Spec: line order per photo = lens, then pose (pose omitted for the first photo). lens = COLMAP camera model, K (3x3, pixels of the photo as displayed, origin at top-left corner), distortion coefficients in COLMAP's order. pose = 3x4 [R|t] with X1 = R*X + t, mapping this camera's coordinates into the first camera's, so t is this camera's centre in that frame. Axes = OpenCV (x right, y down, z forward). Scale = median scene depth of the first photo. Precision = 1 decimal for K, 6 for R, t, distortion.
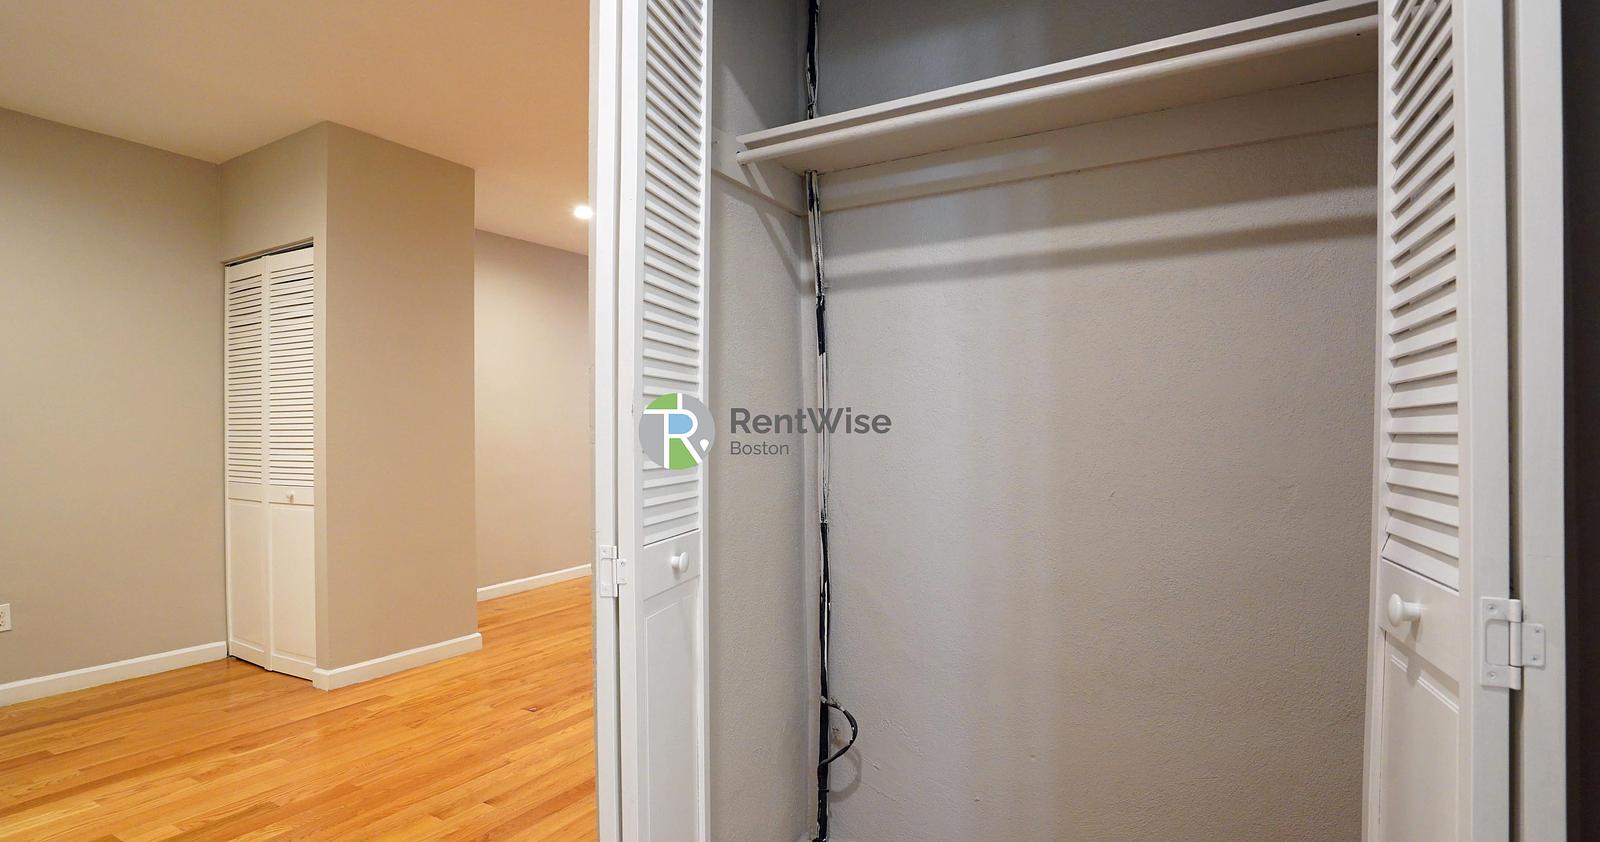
lens RADIAL K [[805.2, 0, 800.0], [0, 805.2, 421.0], [0, 0, 1]] dist [-0.058450, 0.027872]
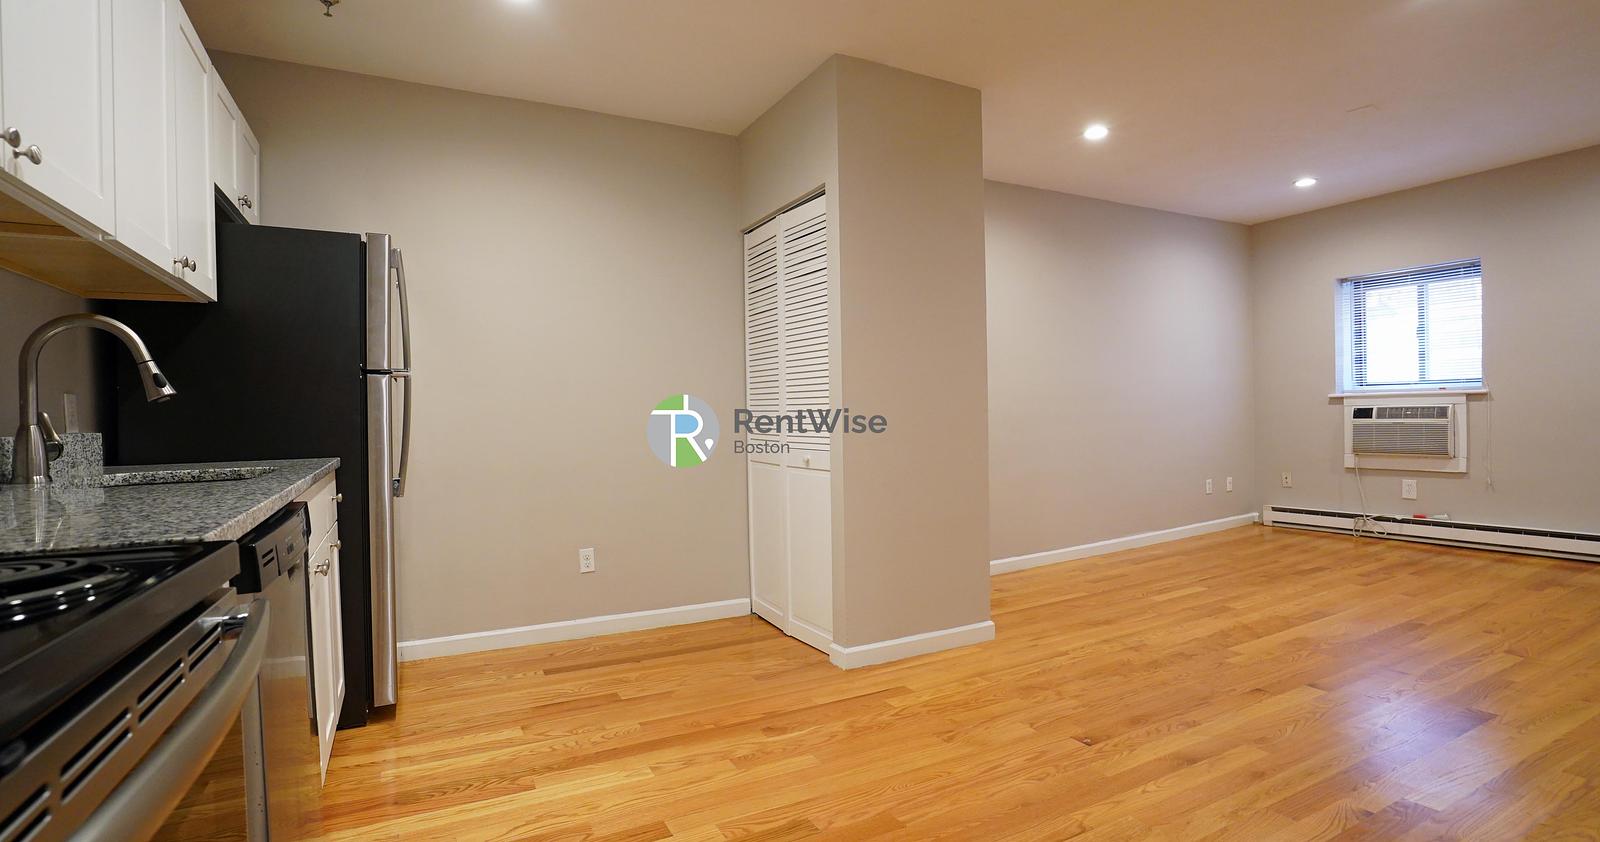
lens RADIAL K [[805.2, 0, 800.0], [0, 805.2, 421.0], [0, 0, 1]] dist [-0.058450, 0.027872]
pose [[0.851002, 0.006215, -0.525125, -0.146256], [0.012440, 0.999411, 0.031987, 0.016791], [0.525014, -0.033754, 0.850424, 0.173177]]
